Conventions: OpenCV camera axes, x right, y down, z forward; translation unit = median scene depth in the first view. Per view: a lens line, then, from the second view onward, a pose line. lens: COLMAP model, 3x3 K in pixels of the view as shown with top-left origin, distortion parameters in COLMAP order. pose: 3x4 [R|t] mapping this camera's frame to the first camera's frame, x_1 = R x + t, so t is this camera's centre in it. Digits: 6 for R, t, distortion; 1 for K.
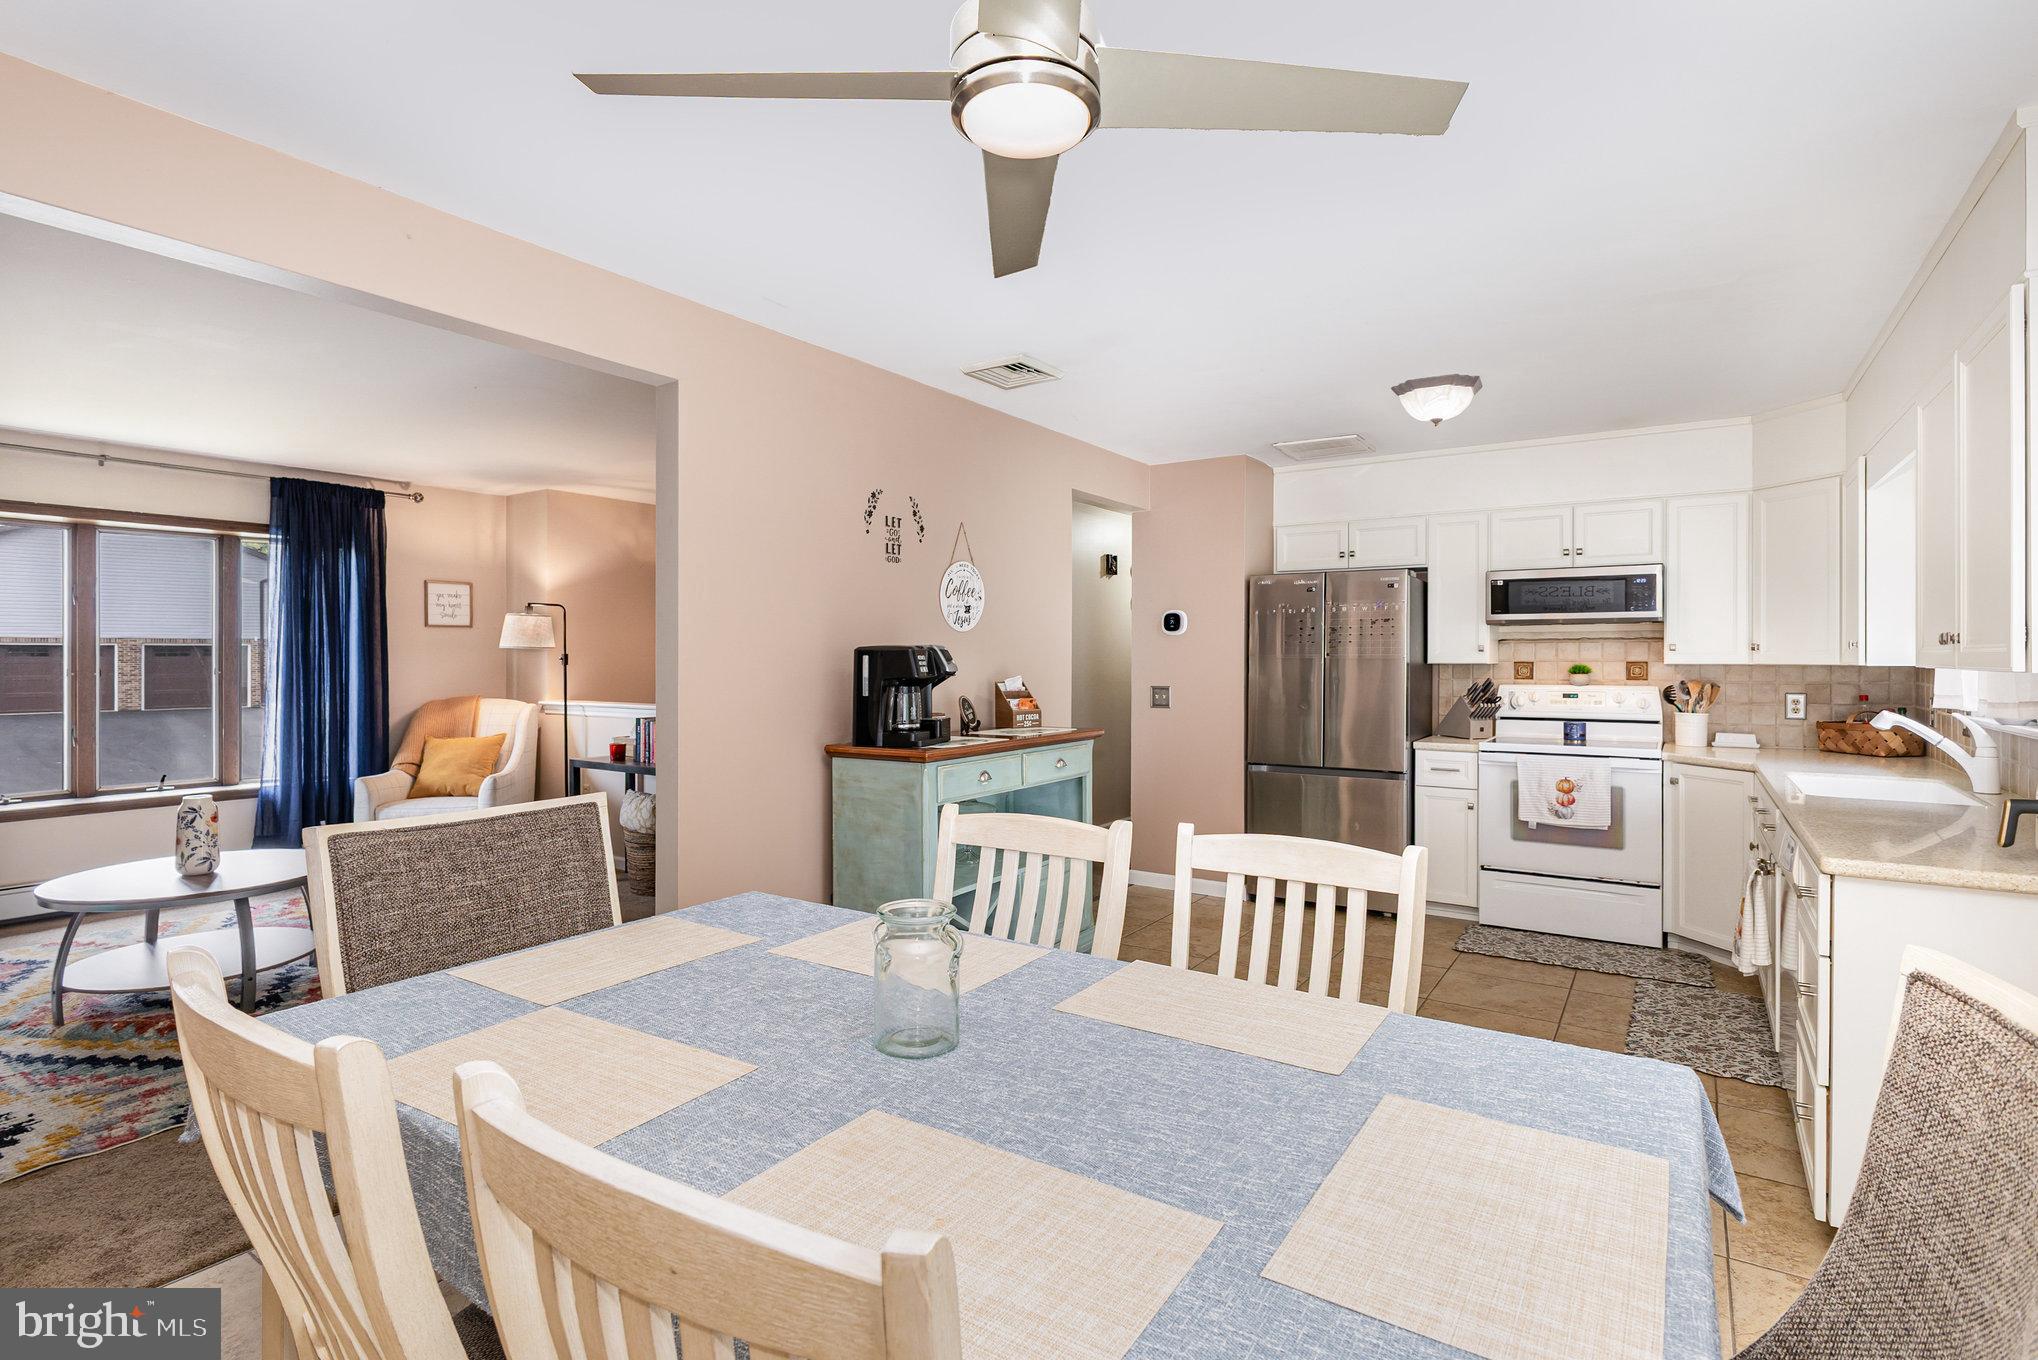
lens RADIAL K [[990.3, 0, 1023.1], [0, 990.3, 659.5], [0, 0, 1]] dist [-0.000305, -0.000164]
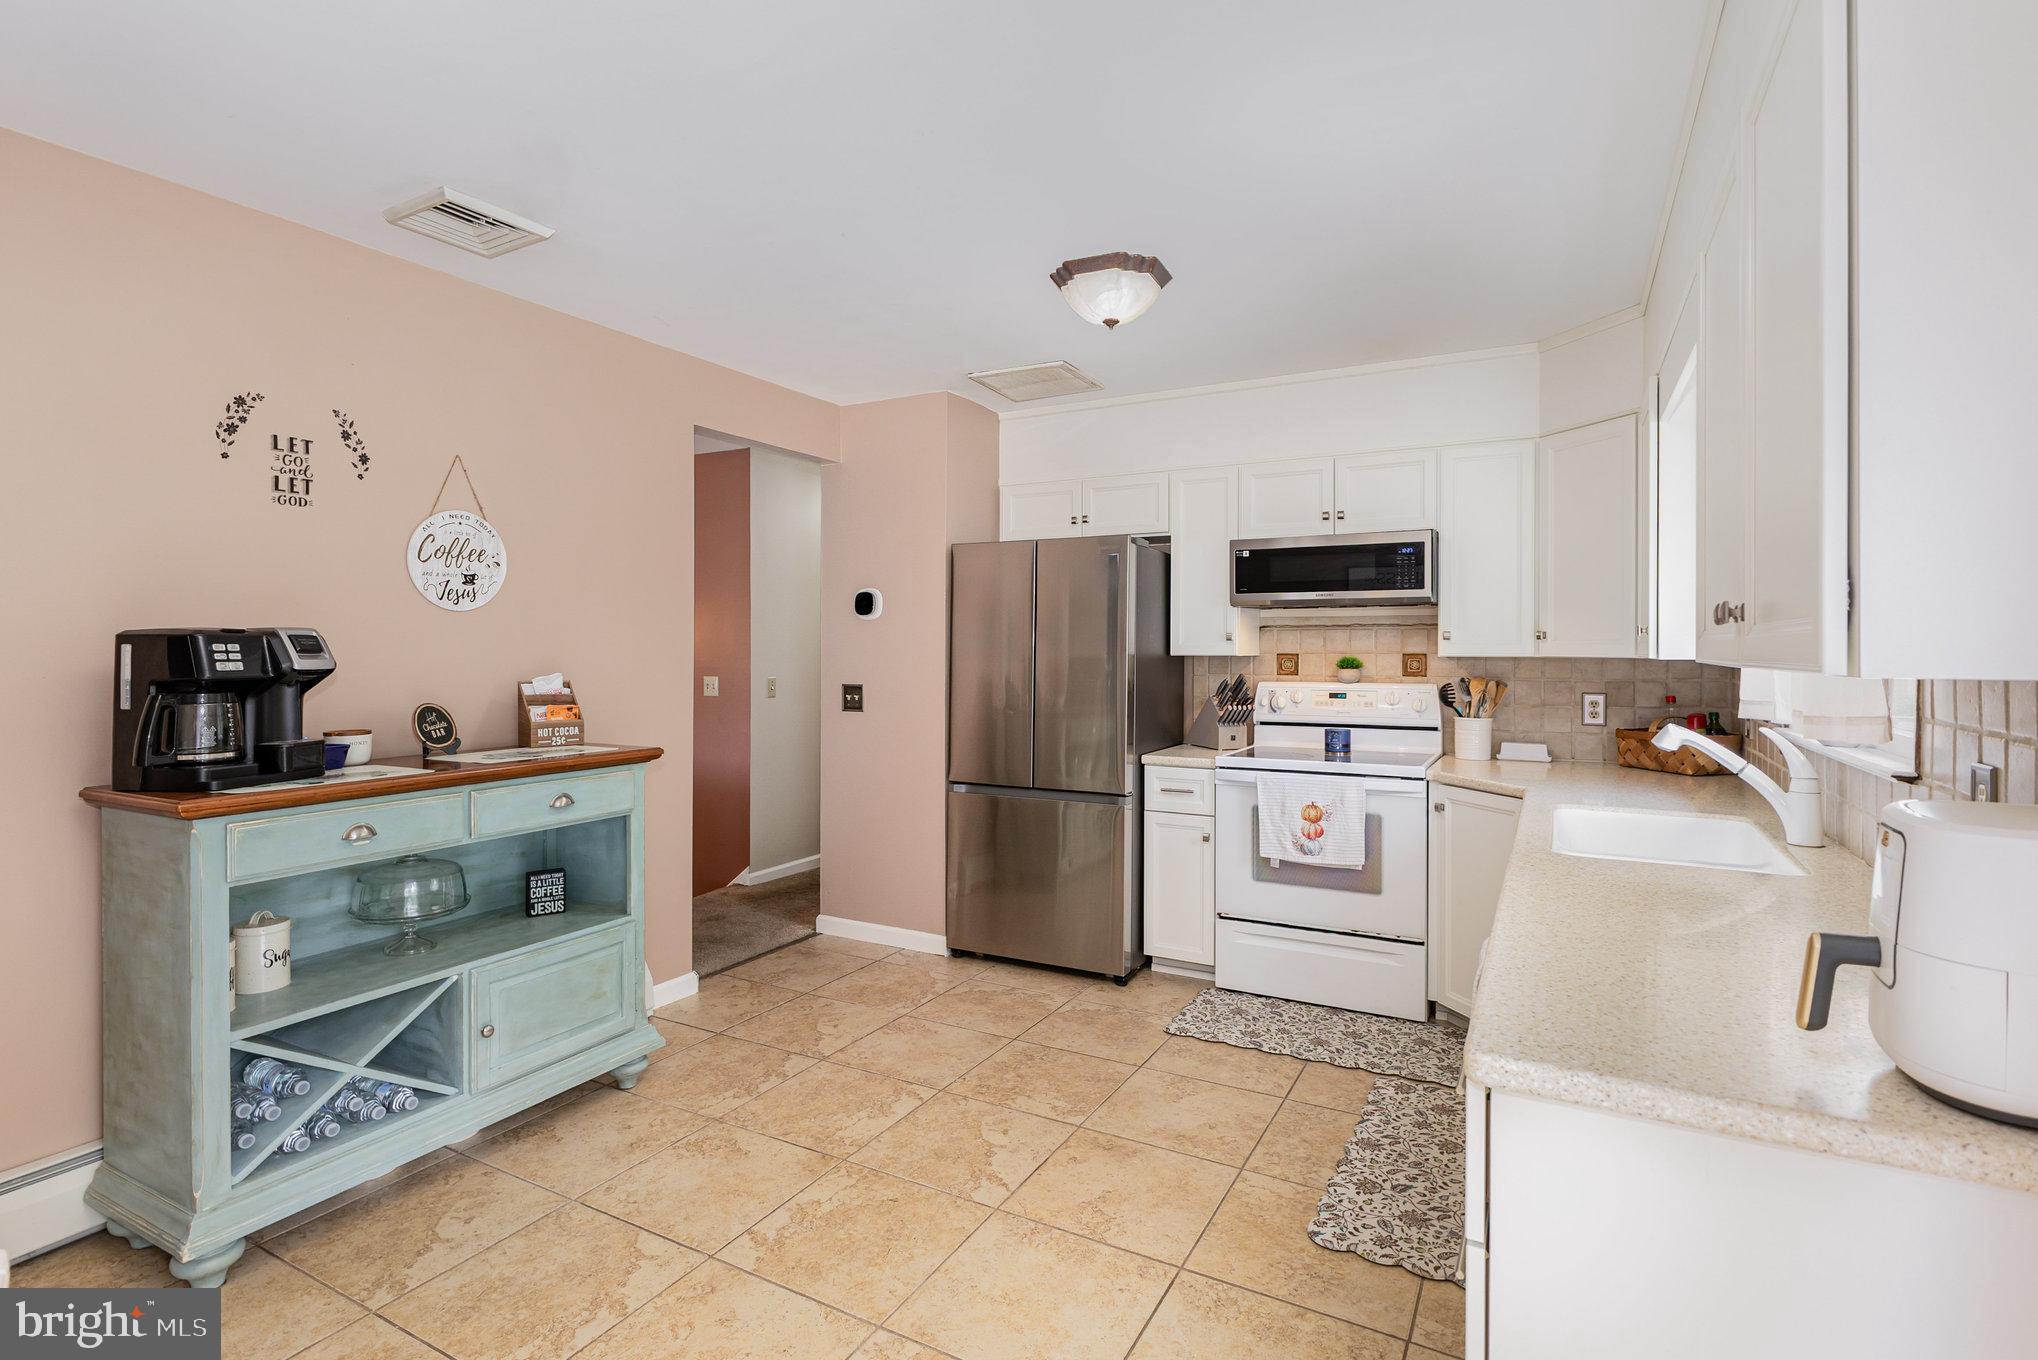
lens RADIAL K [[984.0, 0, 1020.9], [0, 984.0, 653.0], [0, 0, 1]] dist [-0.001845, 0.000119]
pose [[0.996496, 0.000262, 0.083634, 0.251438], [-0.000454, 0.999997, 0.002276, 0.000027], [-0.083633, -0.002306, 0.996494, 0.245104]]
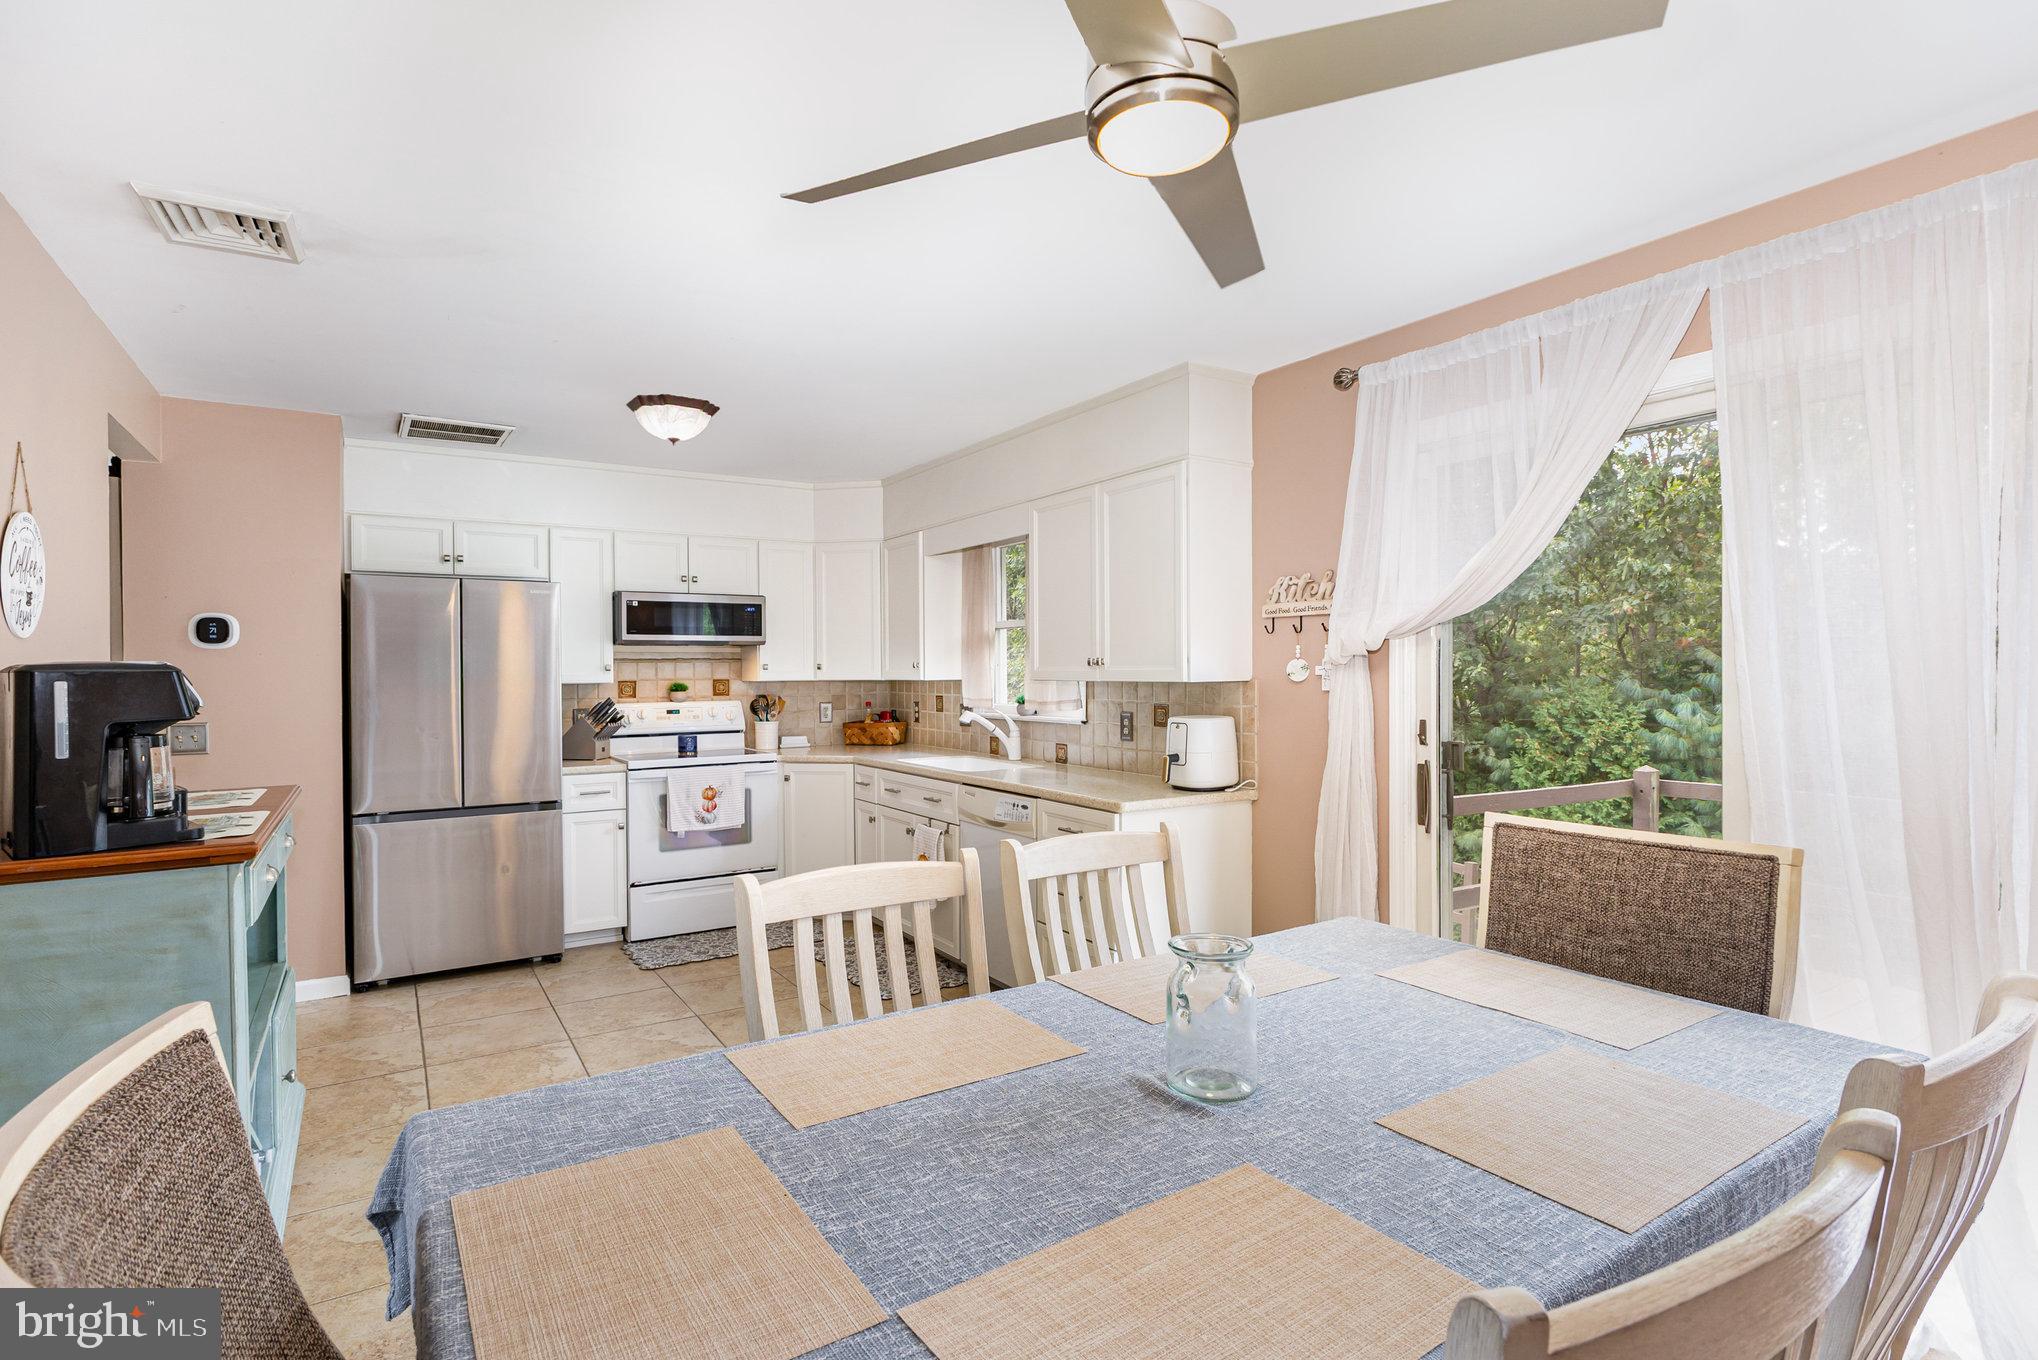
lens RADIAL K [[999.6, 0, 1019.0], [0, 999.6, 680.0], [0, 0, 1]] dist [0.003544, 0.000607]
pose [[0.408986, -0.011294, 0.912471, -0.315094], [0.010415, 0.999916, 0.007709, -0.002710], [-0.912481, 0.006350, 0.409069, 0.232023]]
